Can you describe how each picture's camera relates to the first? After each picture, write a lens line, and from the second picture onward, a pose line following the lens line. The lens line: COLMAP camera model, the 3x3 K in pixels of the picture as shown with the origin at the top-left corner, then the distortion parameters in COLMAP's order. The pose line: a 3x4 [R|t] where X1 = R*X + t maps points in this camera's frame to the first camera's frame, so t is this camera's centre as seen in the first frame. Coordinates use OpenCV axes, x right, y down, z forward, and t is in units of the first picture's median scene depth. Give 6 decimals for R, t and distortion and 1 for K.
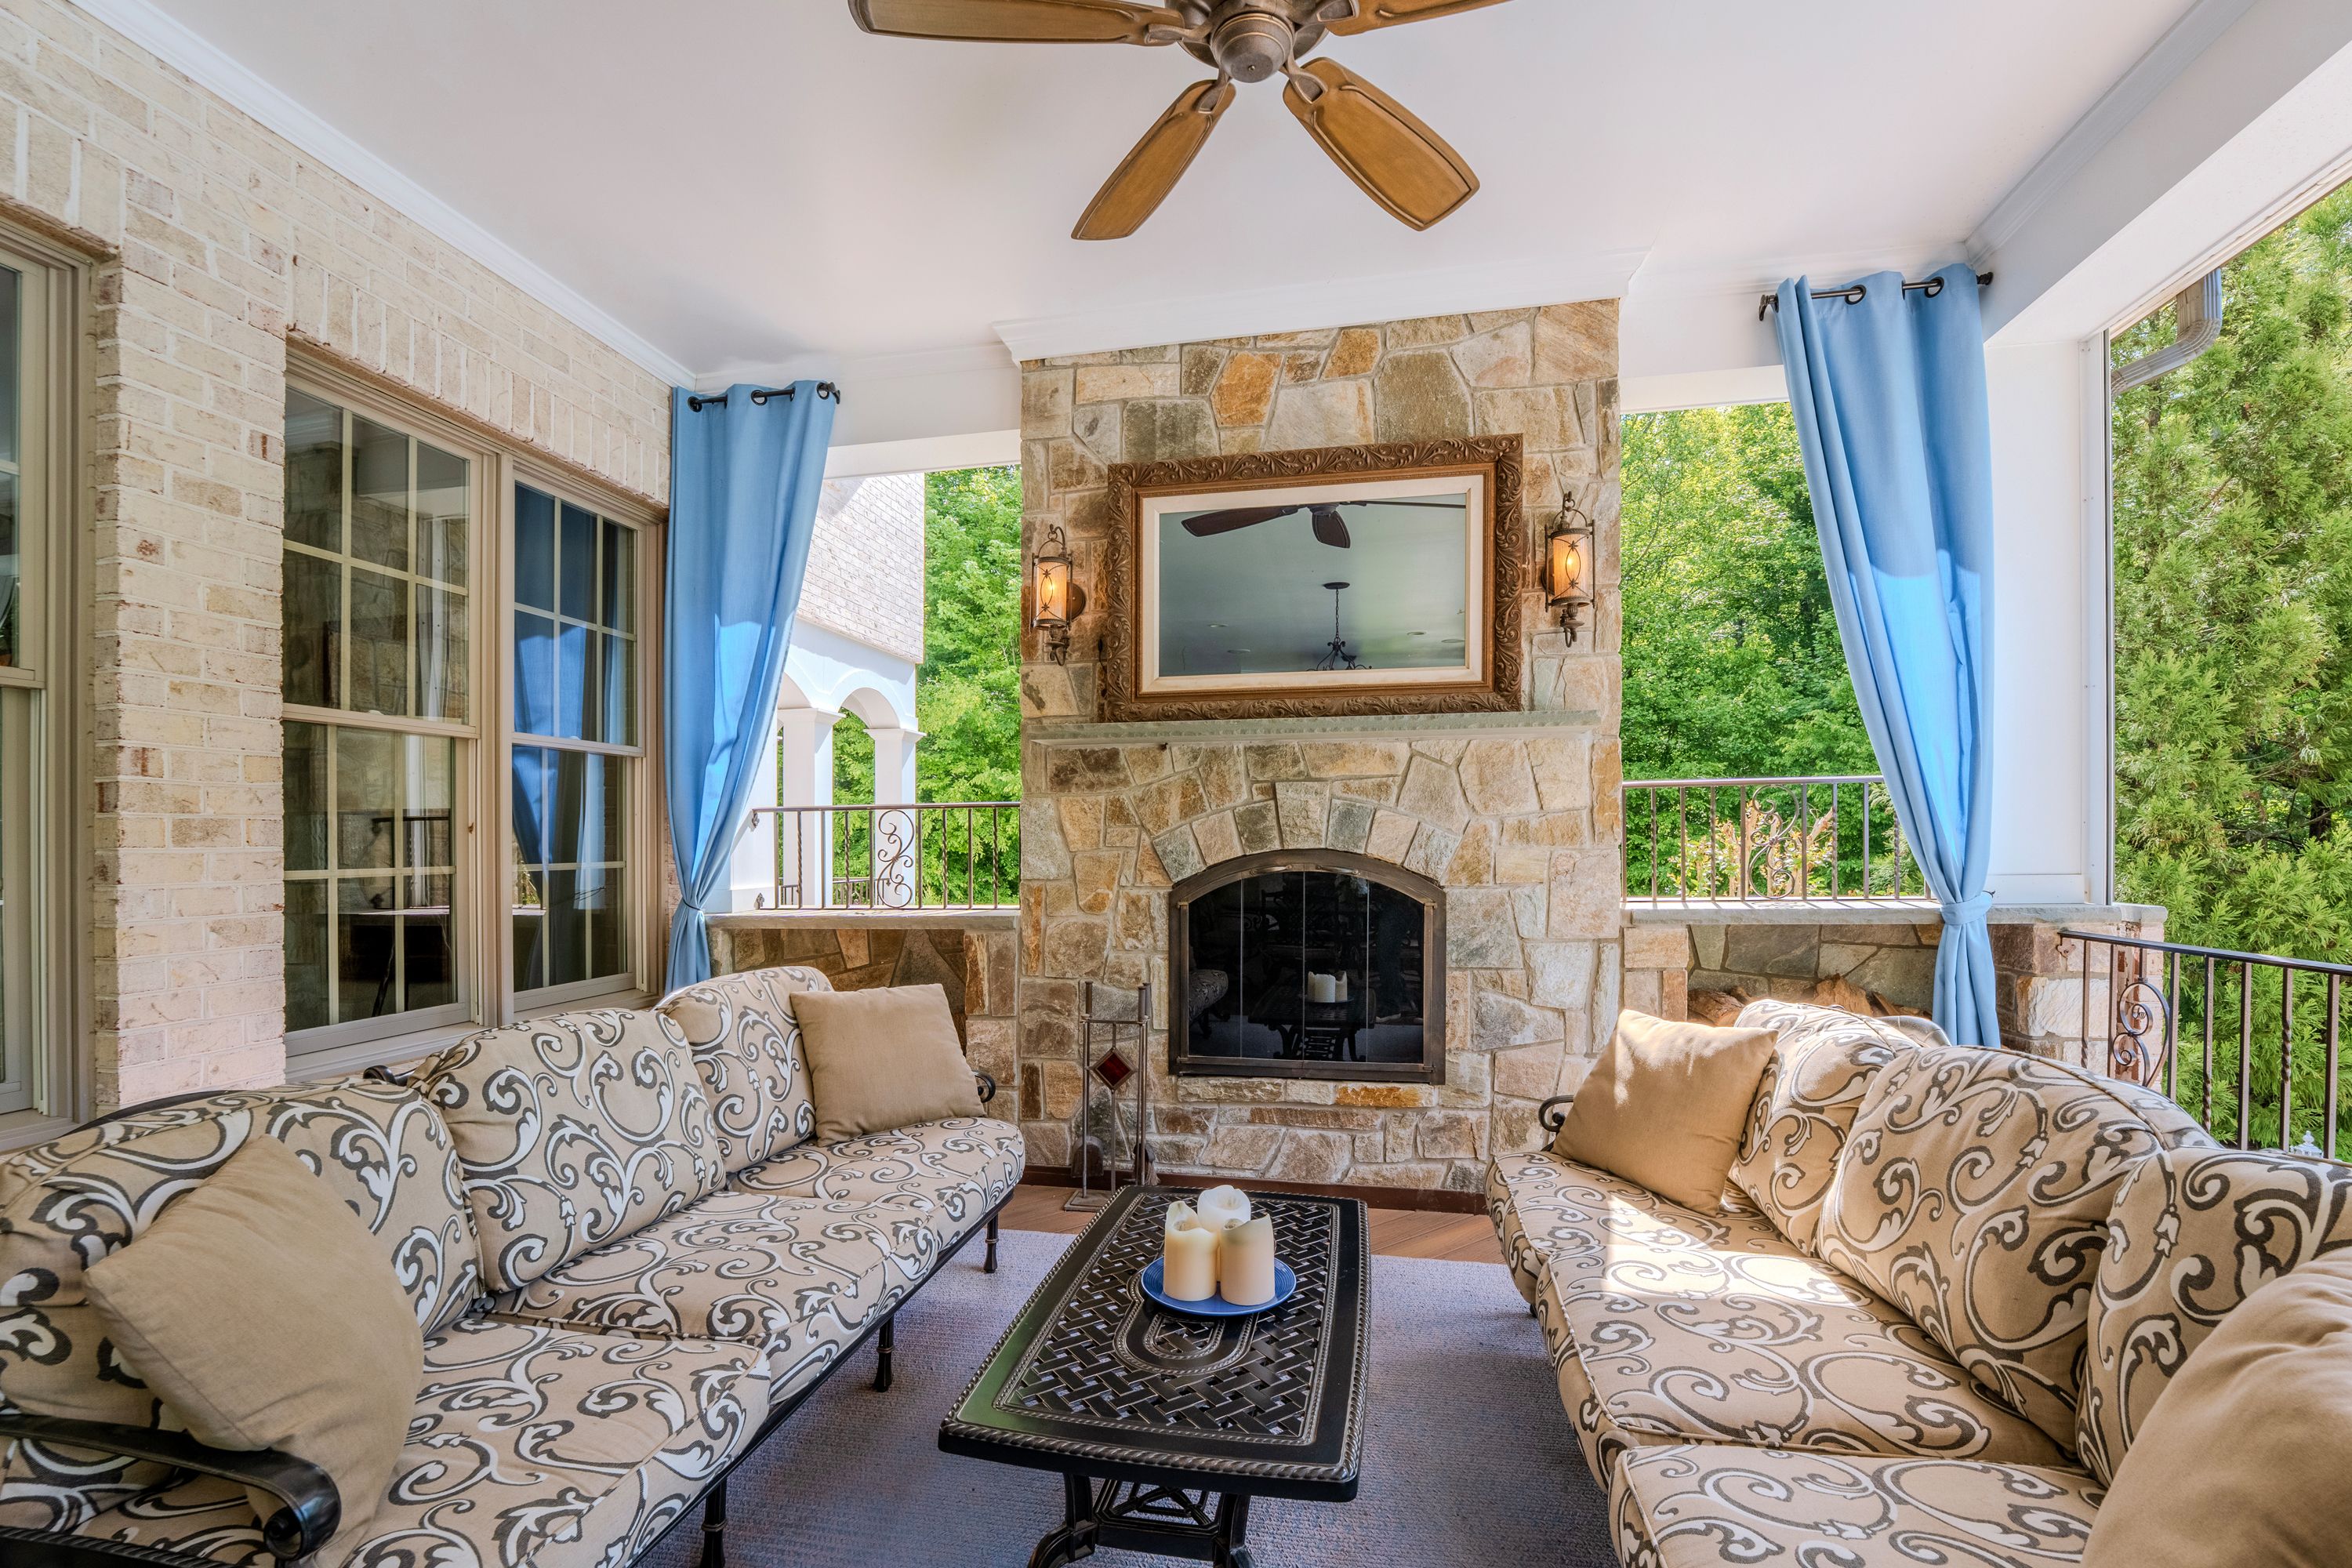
lens RADIAL K [[975.2, 0, 1149.1], [0, 975.2, 867.6], [0, 0, 1]] dist [-0.024309, 0.001539]
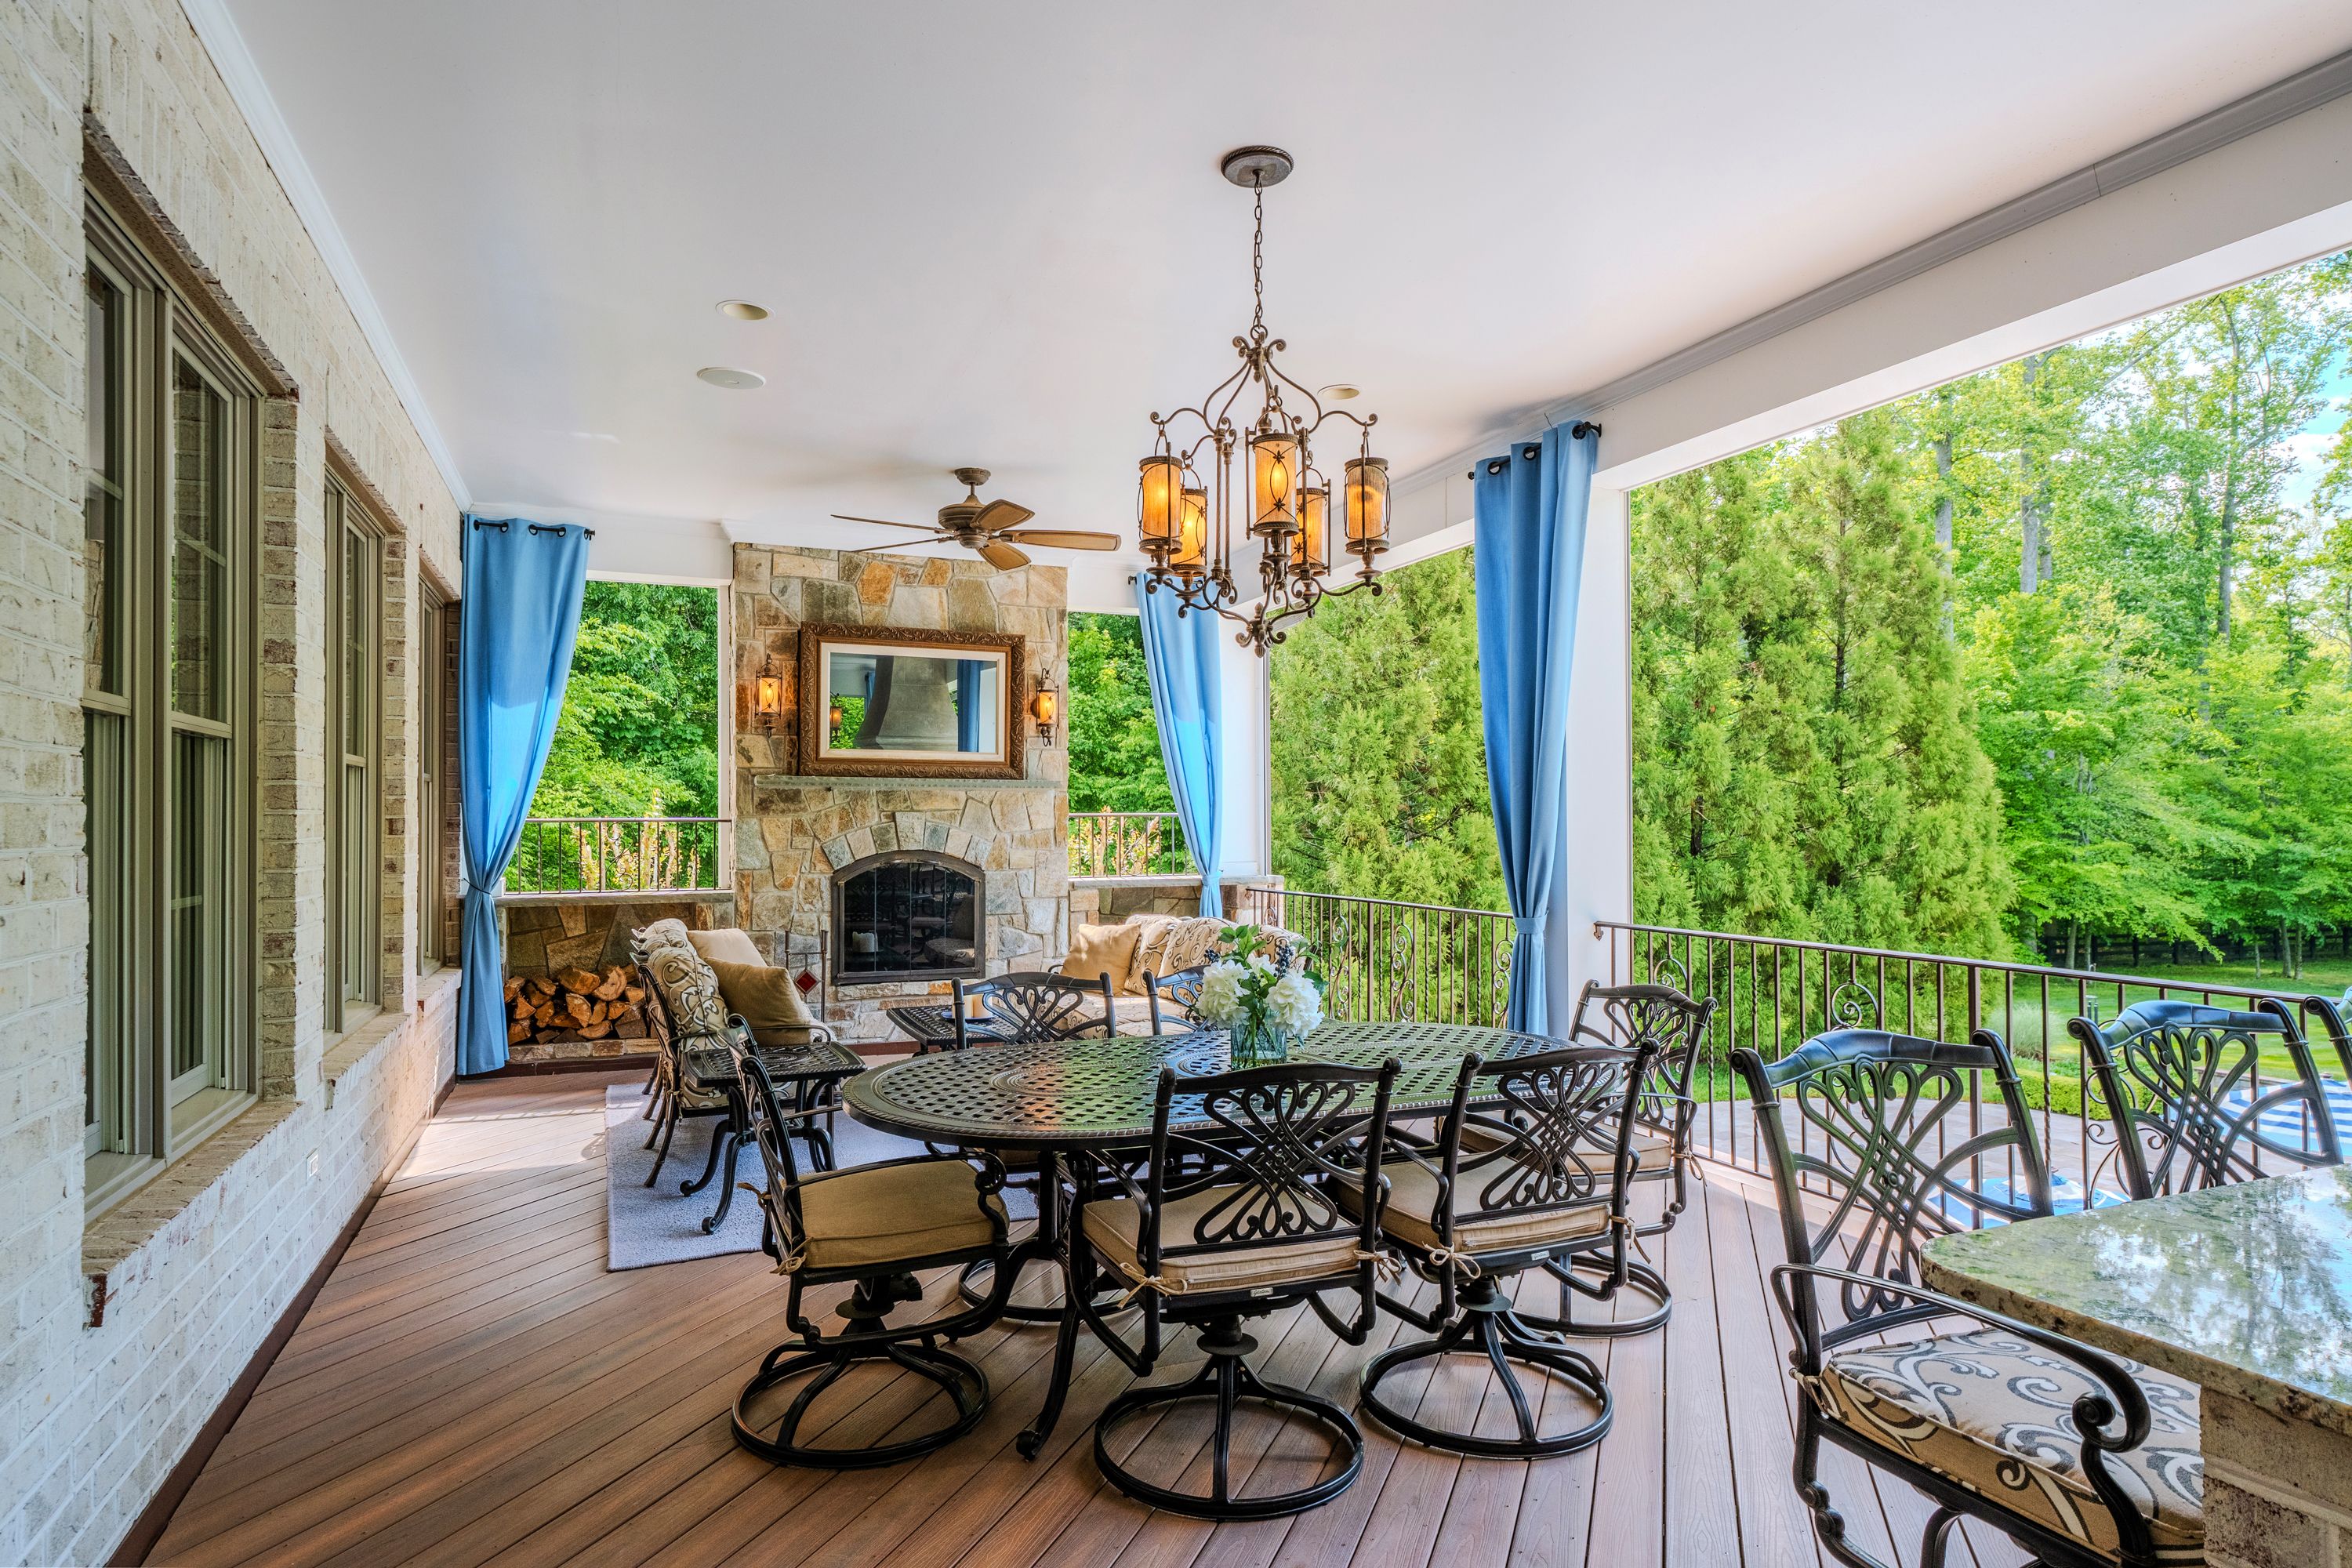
lens RADIAL K [[1293.4, 0, 1146.4], [0, 1293.4, 824.6], [0, 0, 1]] dist [0.000732, 0.001266]
pose [[0.822590, 0.009394, 0.568557, -0.802511], [0.007345, 0.999605, -0.027143, 0.001045], [-0.568587, 0.026504, 0.822196, -1.141801]]
